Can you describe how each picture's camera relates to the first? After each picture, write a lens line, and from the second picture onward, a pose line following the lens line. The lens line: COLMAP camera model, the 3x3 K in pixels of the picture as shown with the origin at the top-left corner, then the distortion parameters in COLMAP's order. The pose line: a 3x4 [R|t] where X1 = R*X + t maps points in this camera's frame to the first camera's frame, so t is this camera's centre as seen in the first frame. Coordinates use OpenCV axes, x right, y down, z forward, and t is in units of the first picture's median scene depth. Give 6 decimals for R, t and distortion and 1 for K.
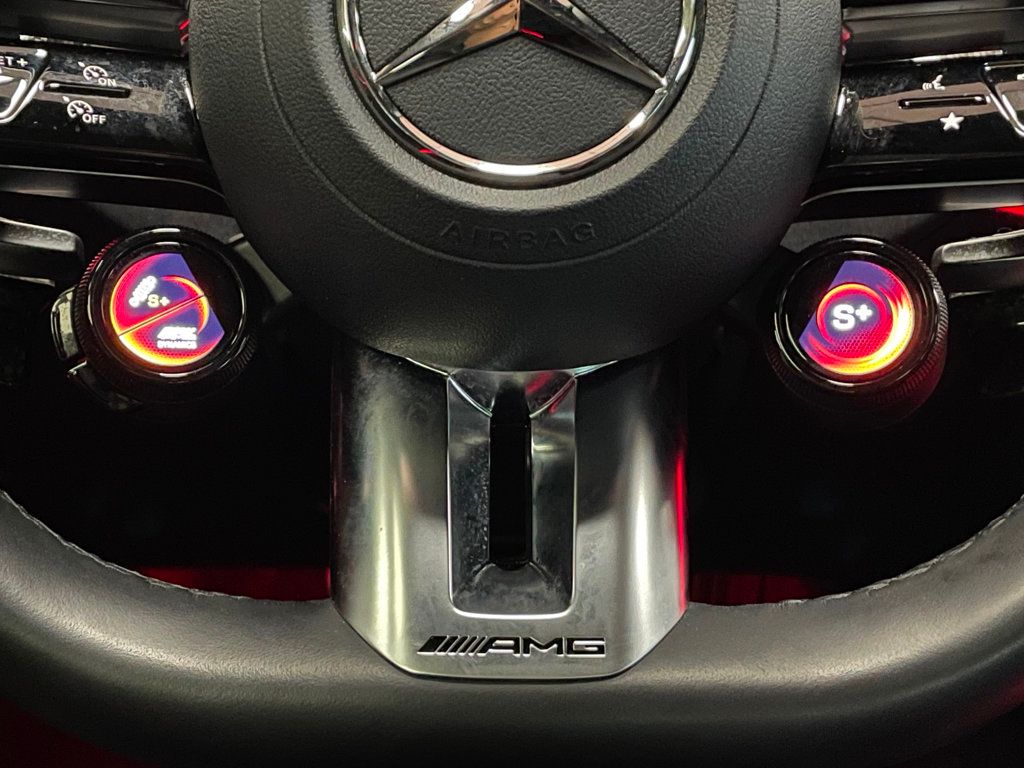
lens RADIAL K [[1426.7, 0, 506.5], [0, 1426.7, 383.2], [0, 0, 1]] dist [0.091173, -0.043613]
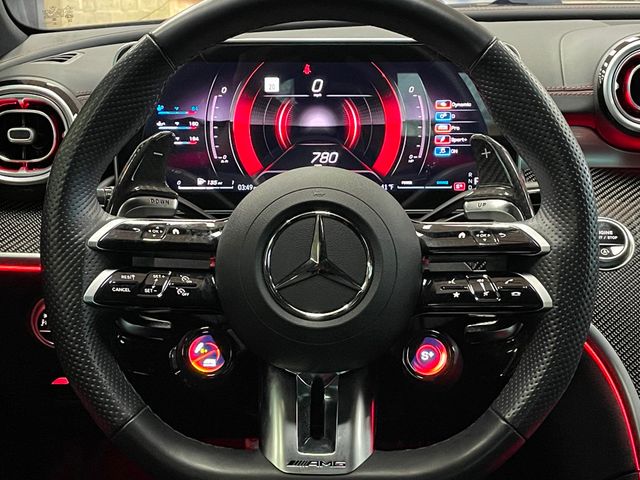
lens RADIAL K [[891.7, 0, 316.5], [0, 891.7, 239.5], [0, 0, 1]] dist [0.091173, -0.043613]
pose [[0.999571, -0.005745, -0.028705, 0.059077], [0.003166, 0.996020, -0.089077, -0.126784], [0.029102, 0.088948, 0.995611, -0.959574]]
